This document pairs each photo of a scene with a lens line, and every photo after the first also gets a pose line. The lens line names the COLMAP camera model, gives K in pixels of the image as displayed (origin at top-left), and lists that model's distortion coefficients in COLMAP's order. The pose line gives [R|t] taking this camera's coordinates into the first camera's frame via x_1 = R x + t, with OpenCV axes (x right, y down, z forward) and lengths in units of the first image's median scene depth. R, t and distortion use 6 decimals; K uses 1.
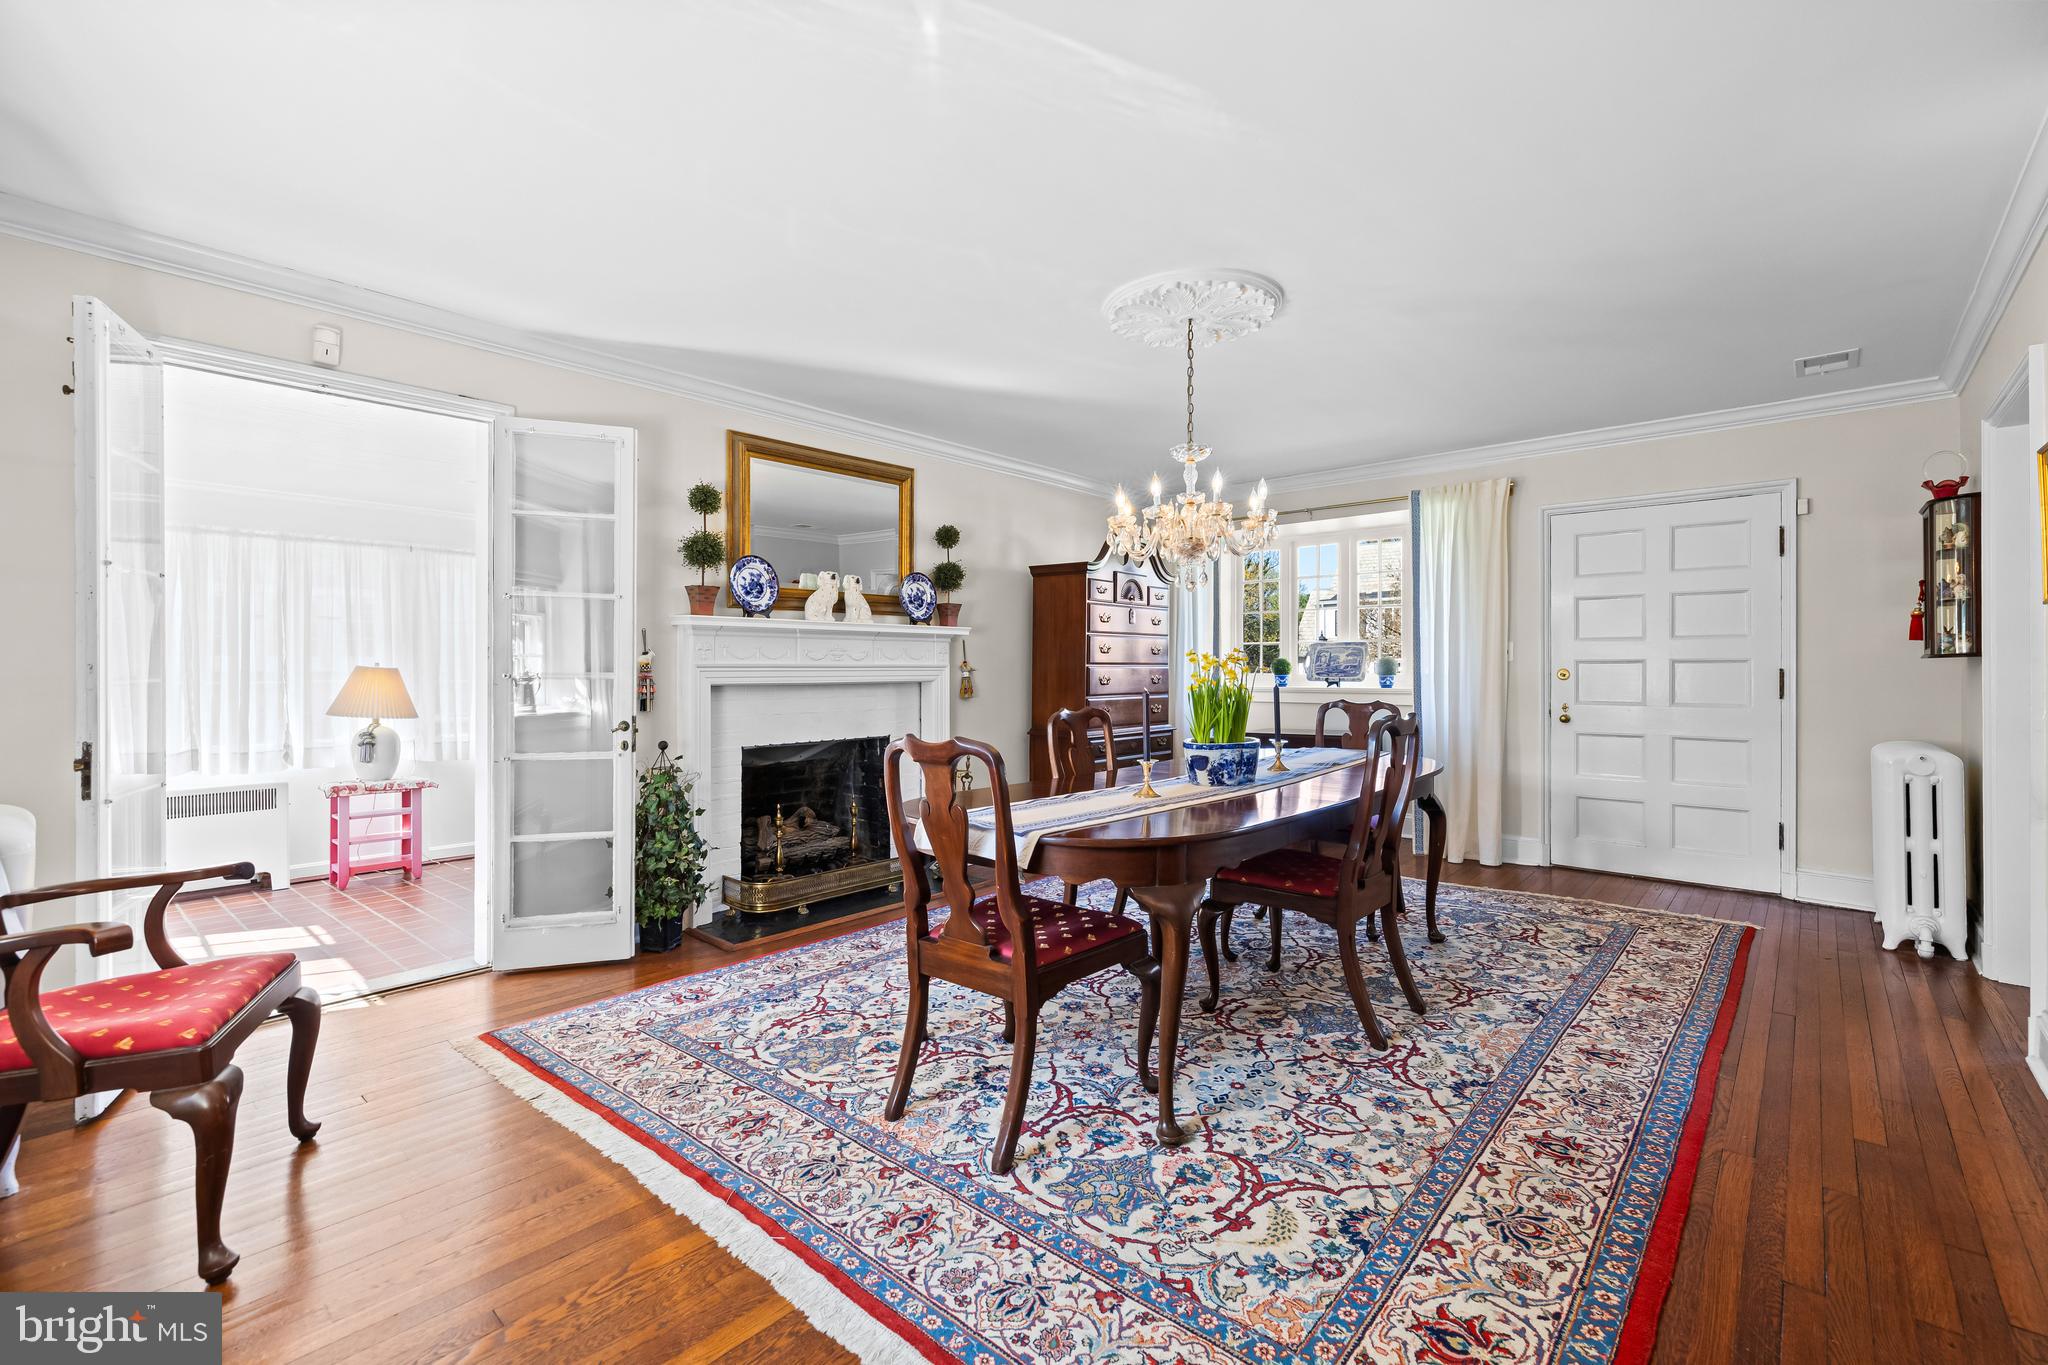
lens RADIAL K [[885.2, 0, 1023.9], [0, 885.2, 662.7], [0, 0, 1]] dist [0.000978, 0.000229]
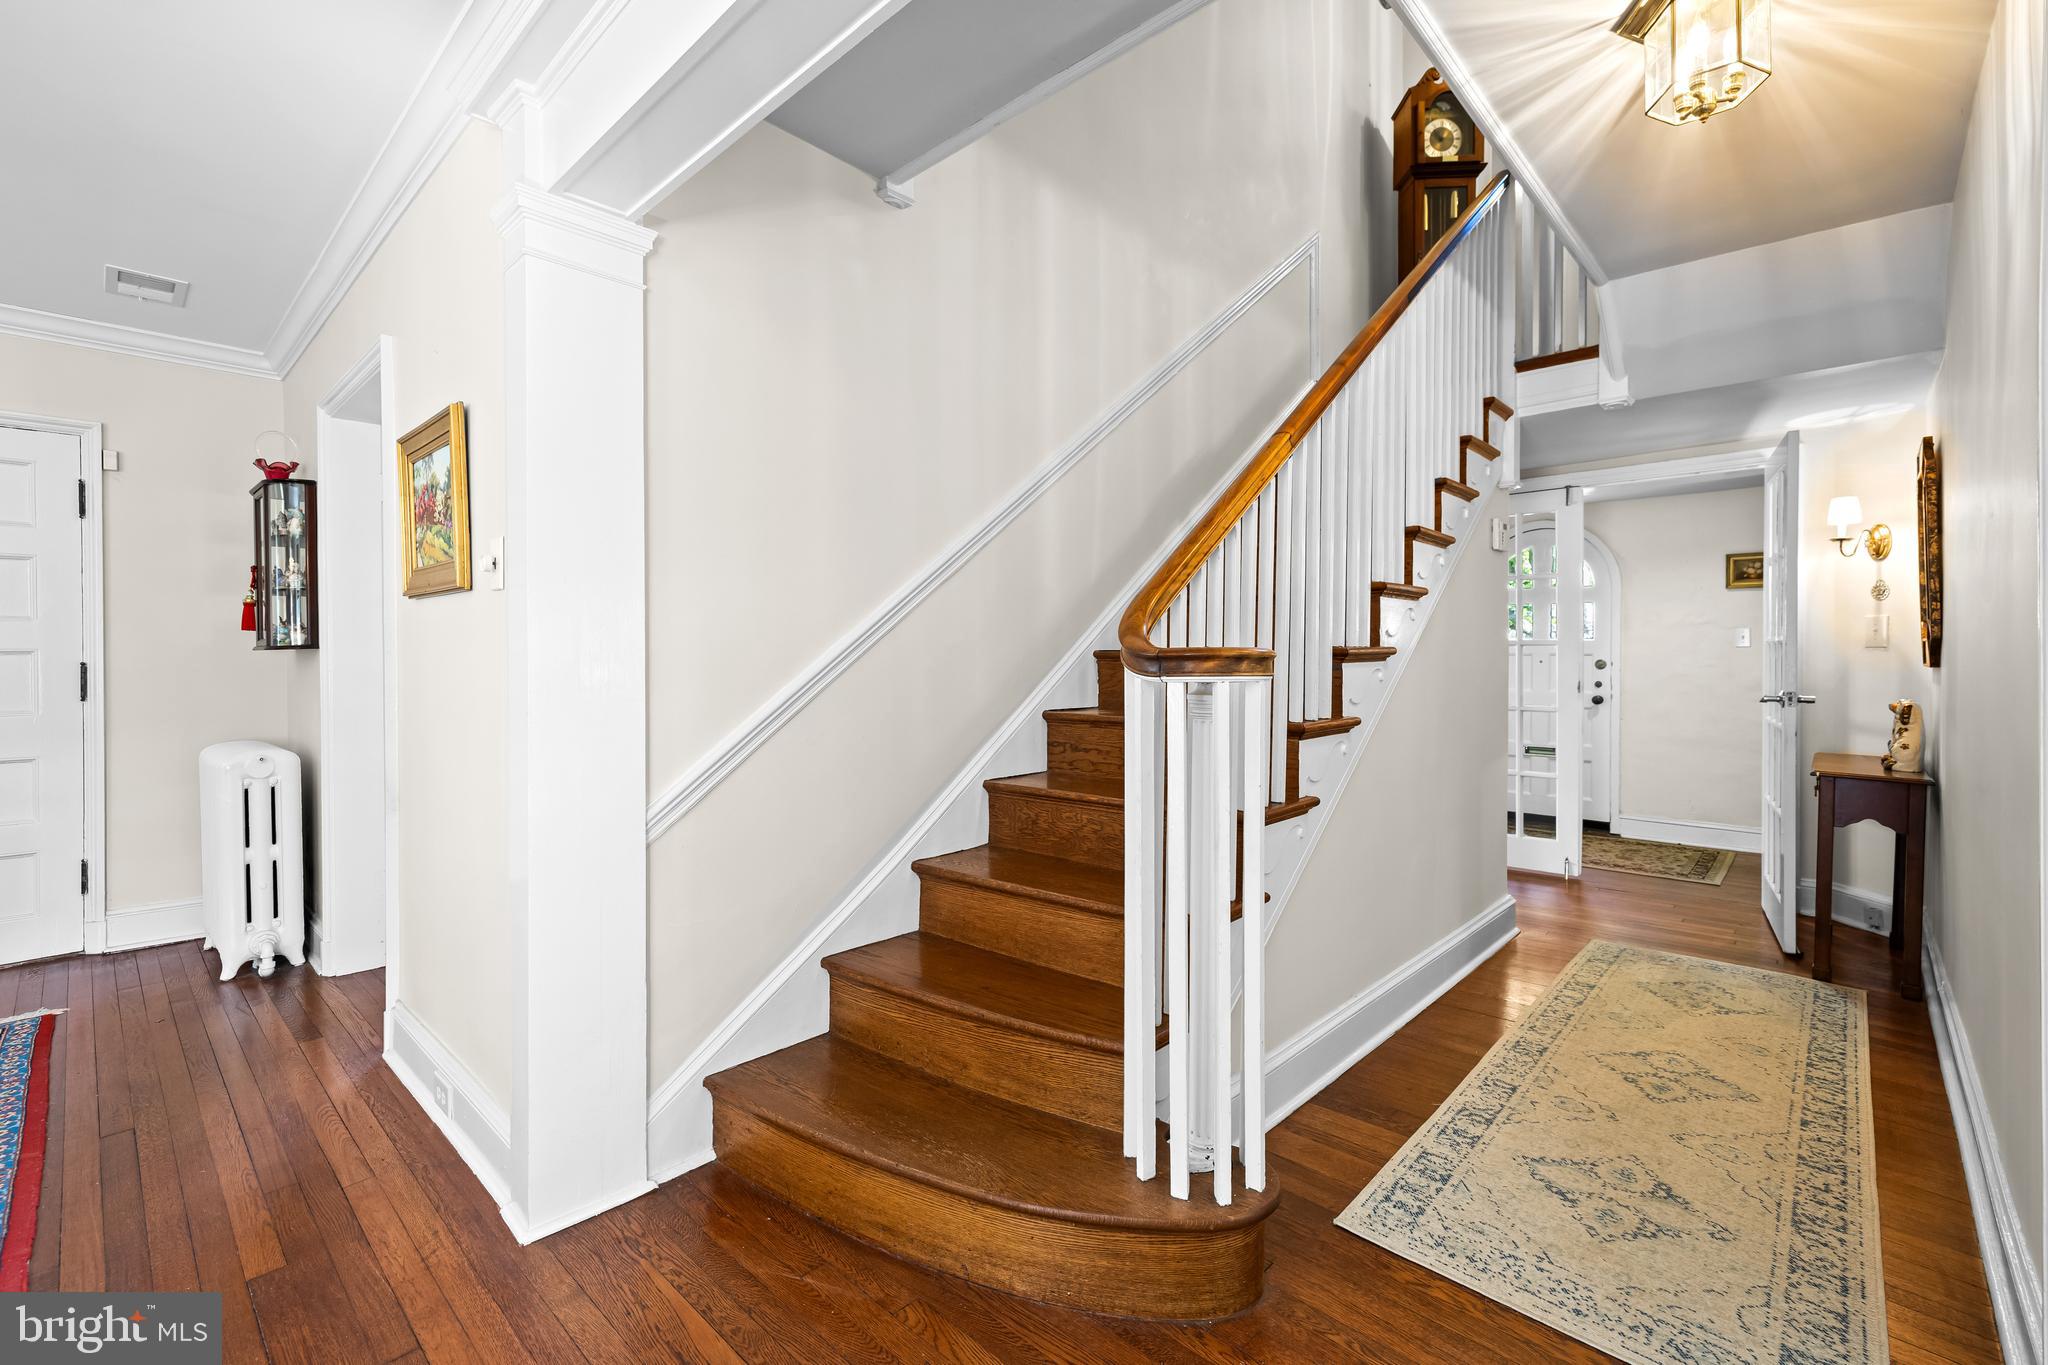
lens RADIAL K [[885.2, 0, 1021.2], [0, 885.2, 664.1], [0, 0, 1]] dist [0.000978, 0.000229]
pose [[0.026407, -0.008728, 0.999613, 0.114526], [-0.000946, 0.999961, 0.008756, 0.000469], [-0.999651, -0.001177, 0.026398, 0.182150]]
